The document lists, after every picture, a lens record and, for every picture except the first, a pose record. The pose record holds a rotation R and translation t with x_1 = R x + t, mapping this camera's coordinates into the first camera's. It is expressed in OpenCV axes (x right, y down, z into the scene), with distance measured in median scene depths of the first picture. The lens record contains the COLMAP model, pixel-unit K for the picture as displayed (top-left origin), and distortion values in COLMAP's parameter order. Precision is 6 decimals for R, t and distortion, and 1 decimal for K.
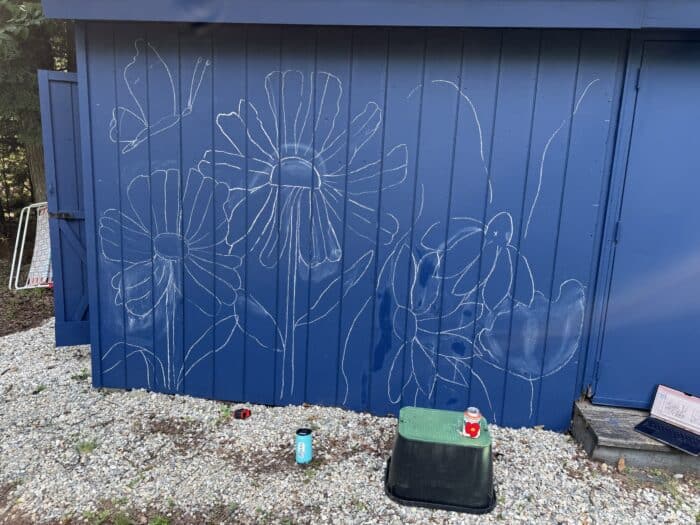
lens RADIAL K [[510.0, 0, 358.6], [0, 510.0, 261.8], [0, 0, 1]] dist [0.077425, -0.099345]
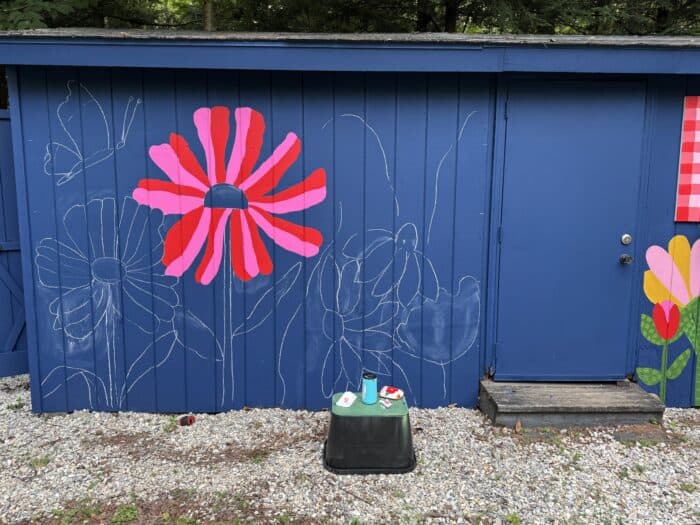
lens RADIAL K [[510.0, 0, 358.6], [0, 510.0, 261.8], [0, 0, 1]] dist [0.077425, -0.099345]
pose [[0.987650, -0.059716, 0.144849, -0.009101], [0.064813, 0.997424, -0.030720, 0.020408], [-0.142641, 0.039729, 0.988977, -0.138263]]
